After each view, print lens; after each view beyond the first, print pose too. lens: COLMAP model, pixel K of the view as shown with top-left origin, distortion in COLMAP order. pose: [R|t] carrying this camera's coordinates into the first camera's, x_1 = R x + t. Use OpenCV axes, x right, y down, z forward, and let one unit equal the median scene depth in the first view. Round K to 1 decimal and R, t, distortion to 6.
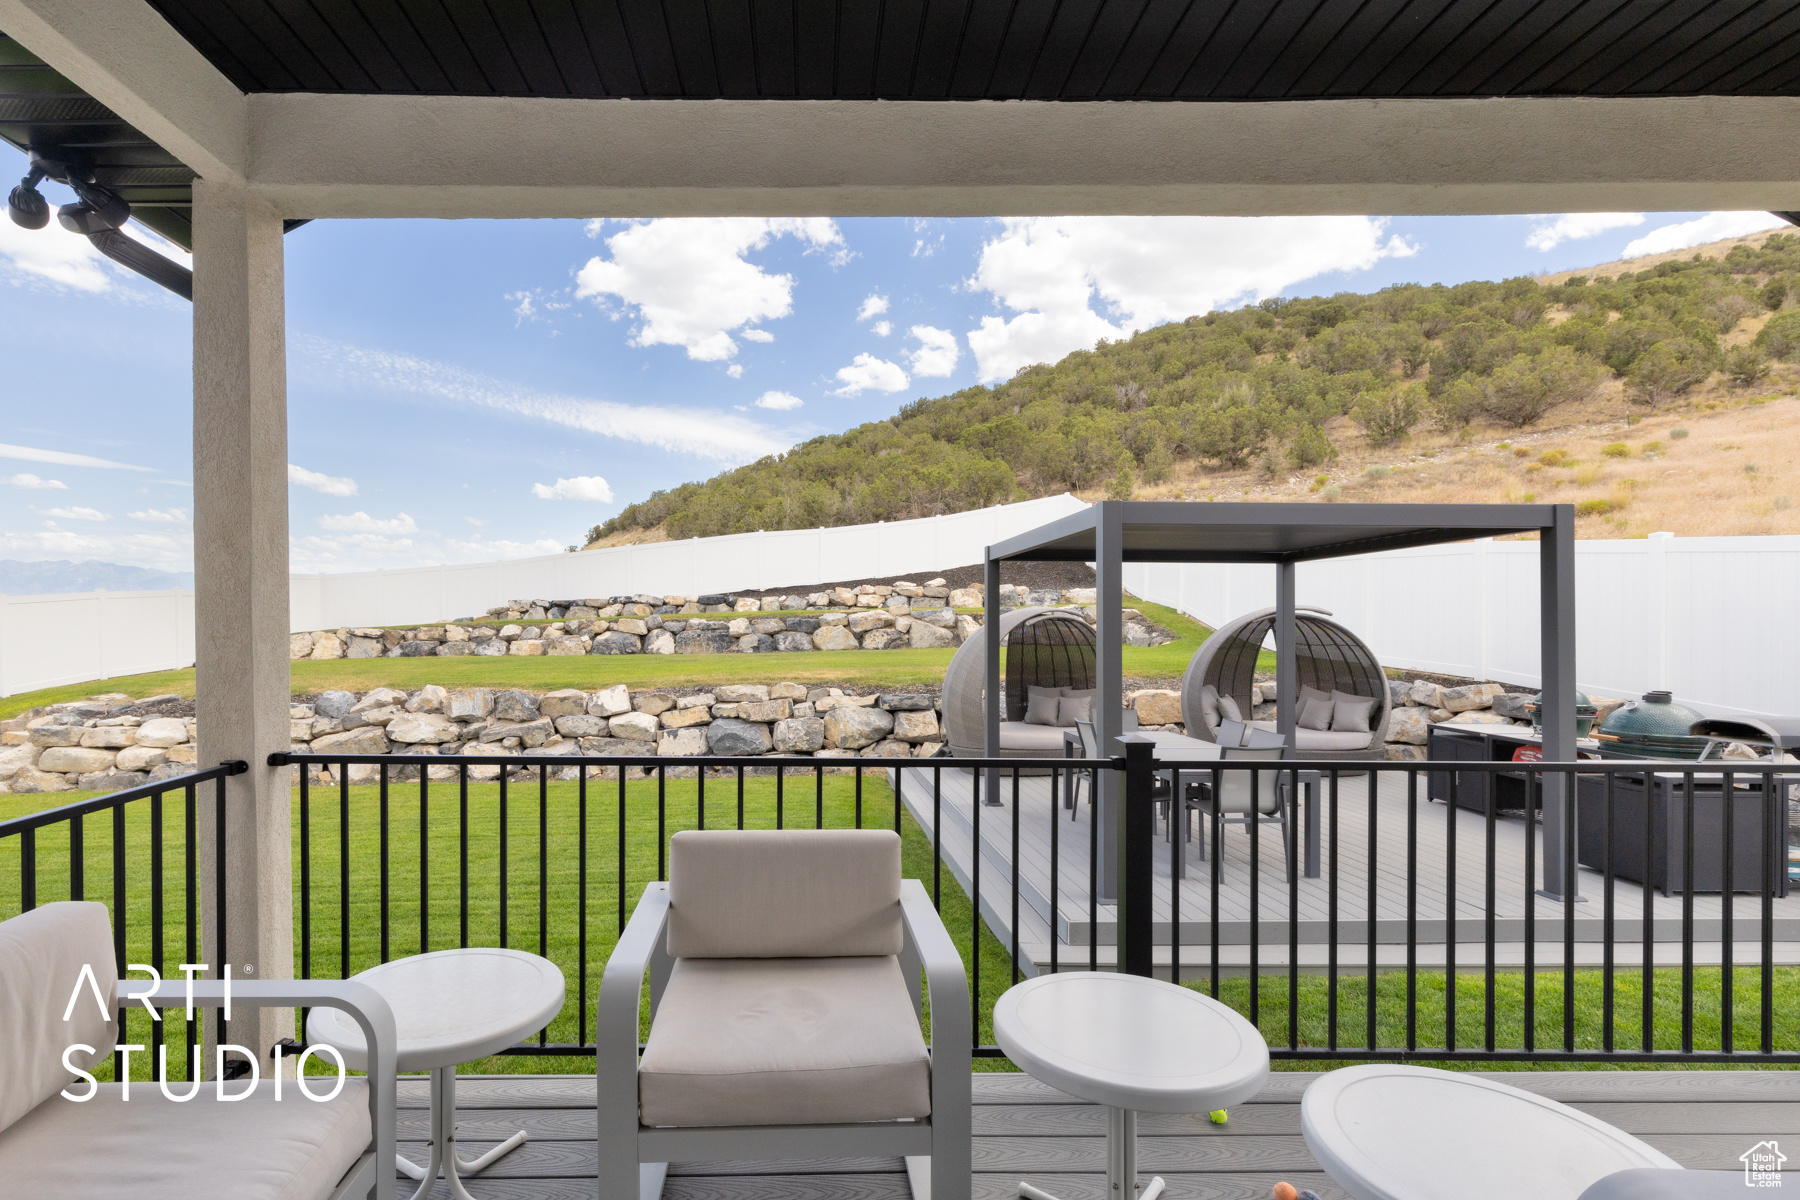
lens RADIAL K [[849.1, 0, 813.4], [0, 849.1, 622.7], [0, 0, 1]] dist [0.007601, -0.000094]
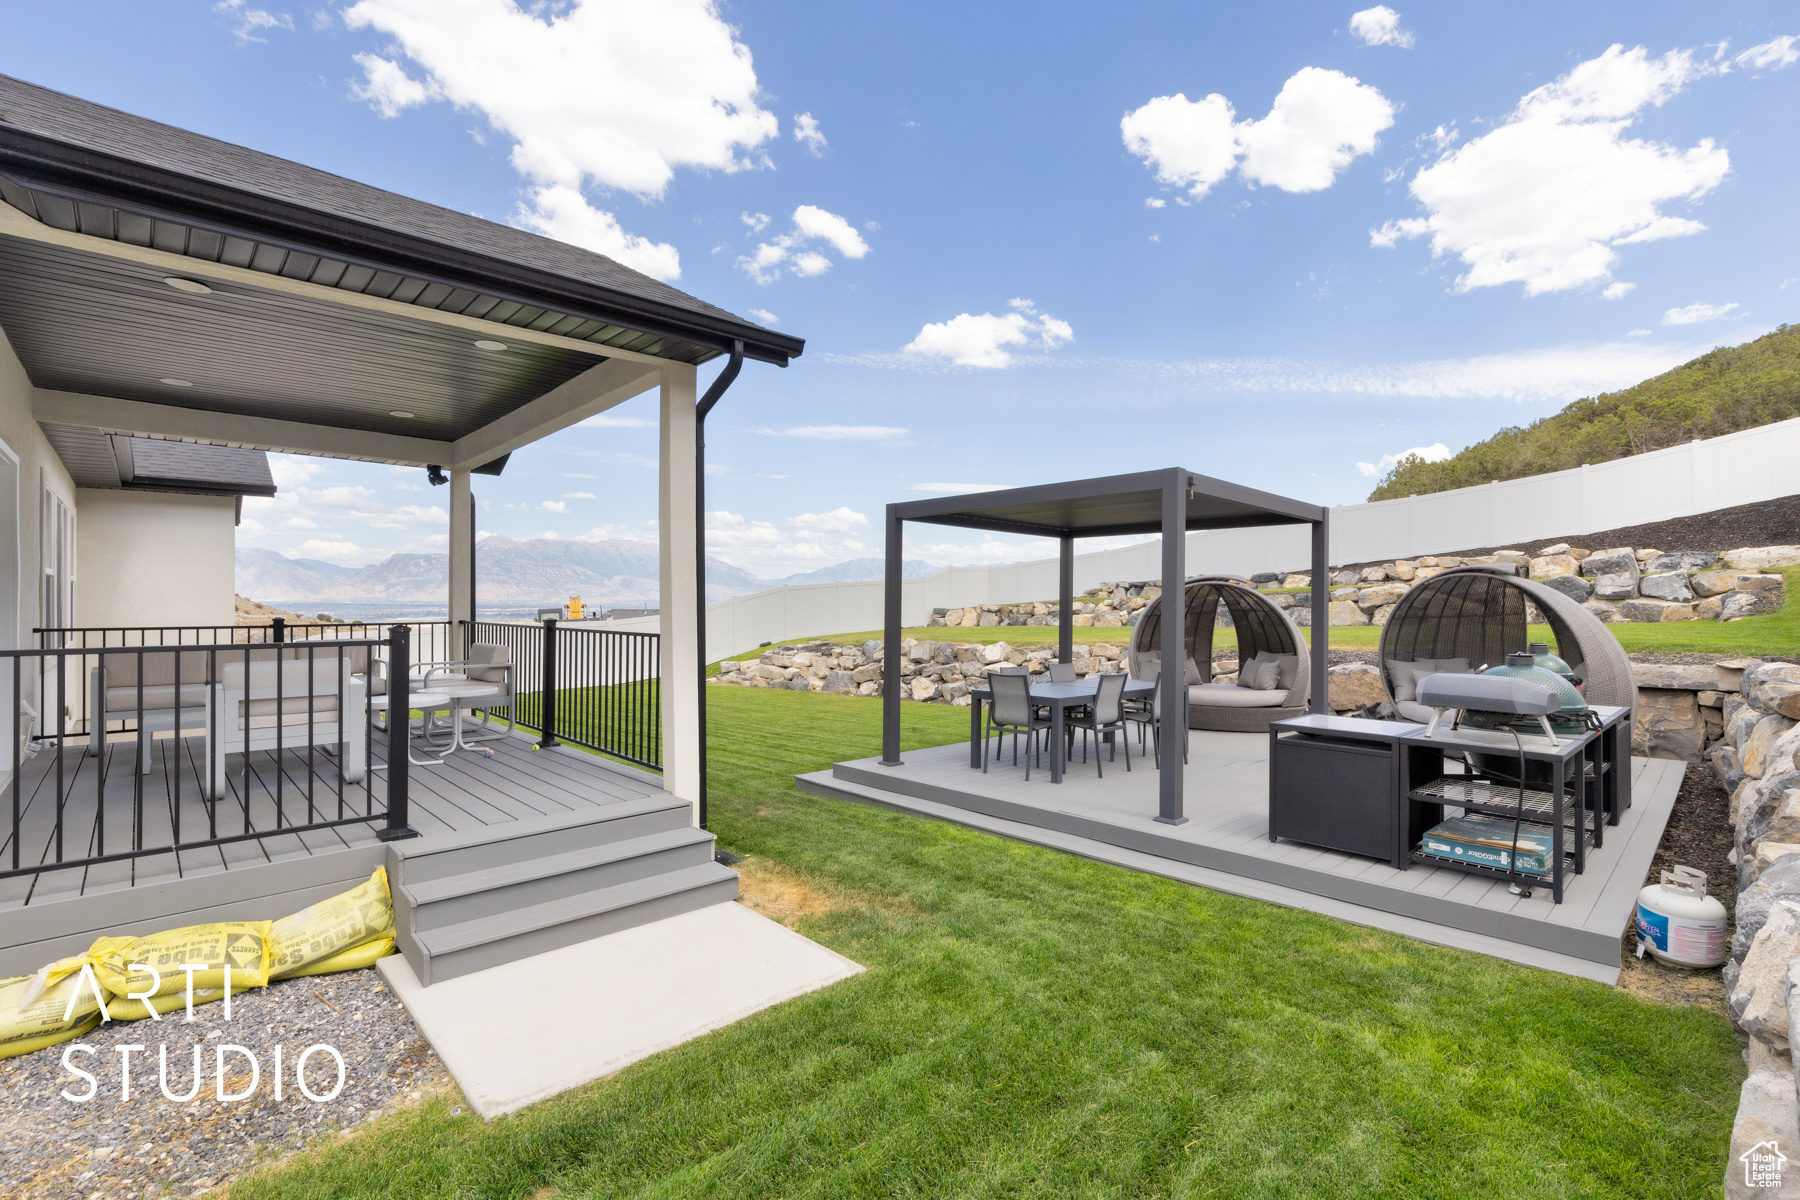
lens RADIAL K [[812.5, 0, 901.2], [0, 812.5, 638.8], [0, 0, 1]] dist [0.016788, -0.019585]
pose [[0.676227, 0.028913, -0.736126, 0.360114], [-0.000615, 0.999251, 0.038683, 0.010976], [0.736693, -0.025706, 0.675738, 0.005779]]
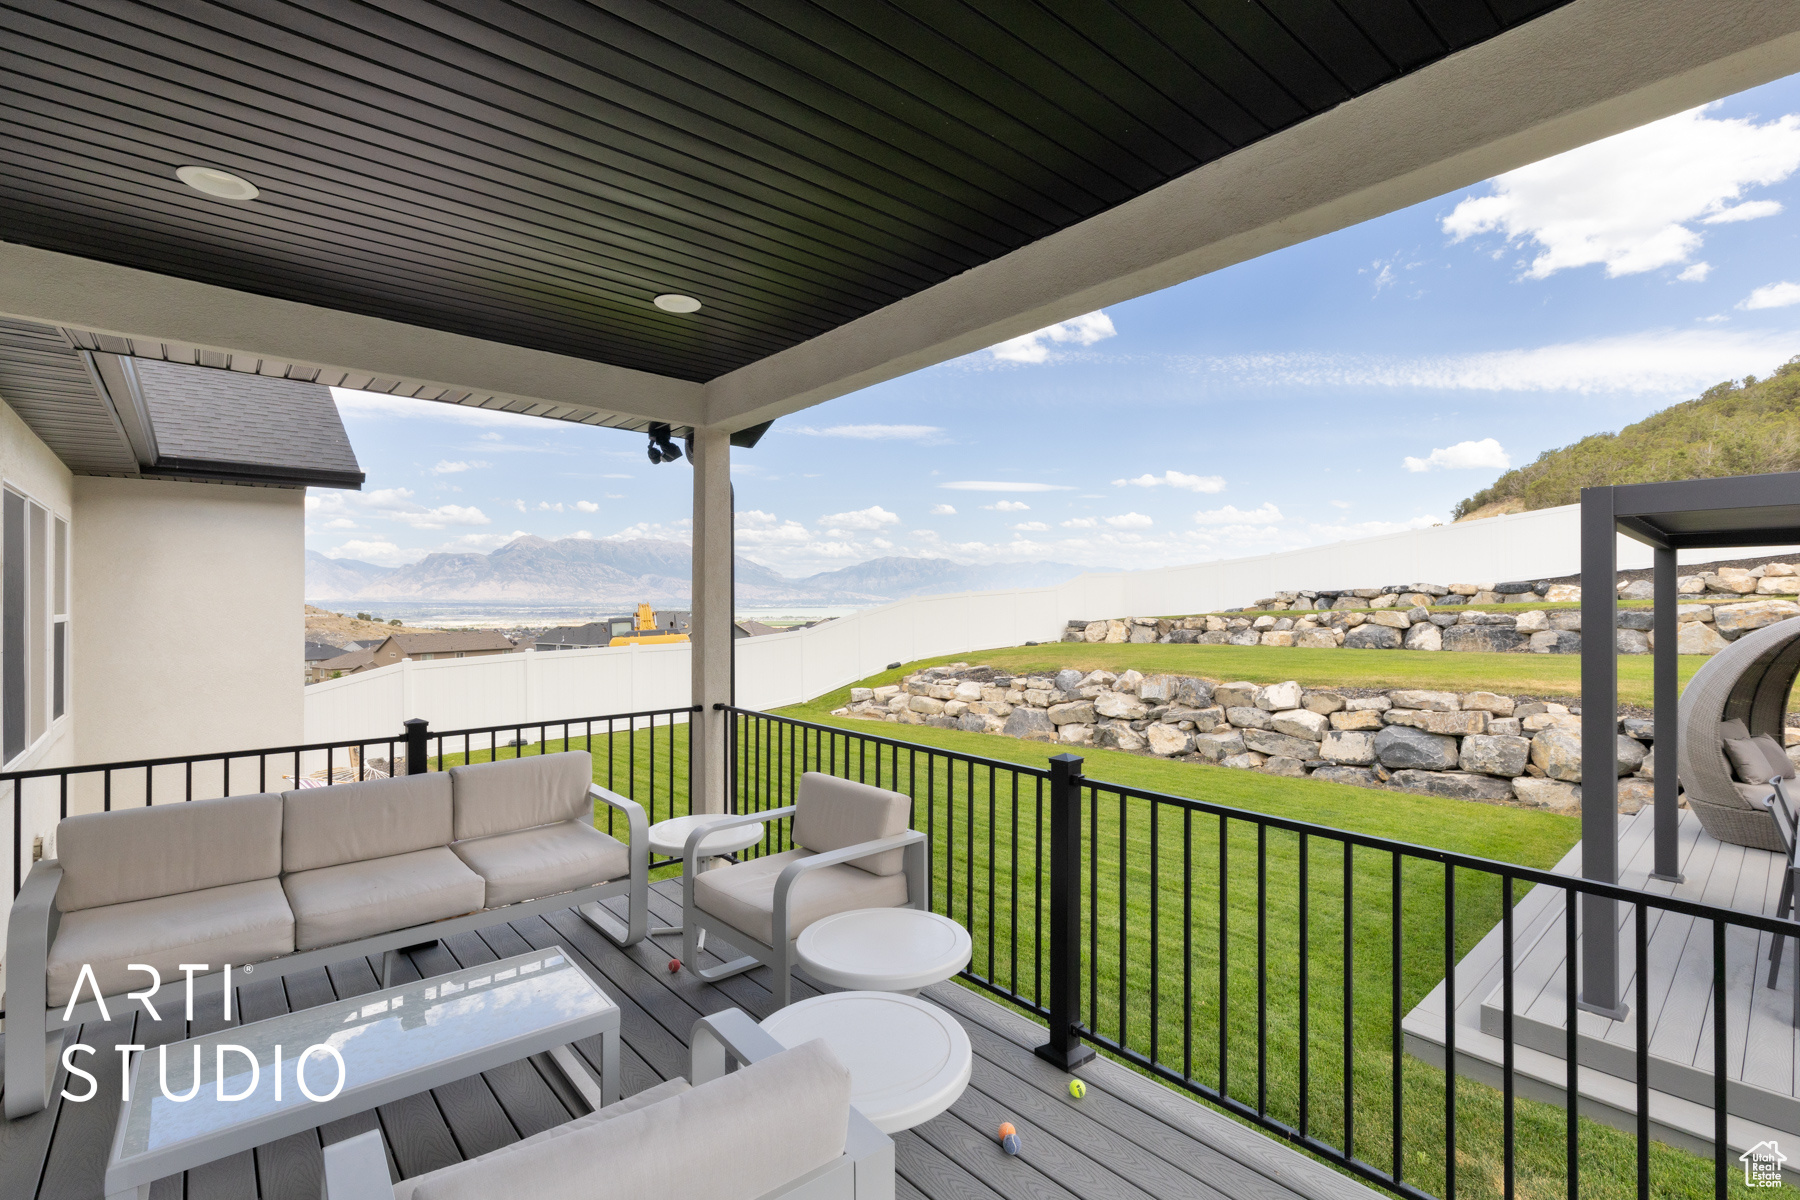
lens RADIAL K [[822.3, 0, 902.7], [0, 822.3, 615.0], [0, 0, 1]] dist [0.006366, -0.000748]
pose [[0.648778, 0.008698, -0.760928, 0.126688], [-0.001631, 0.999948, 0.010040, -0.008306], [0.760976, -0.005273, 0.648759, 0.010331]]
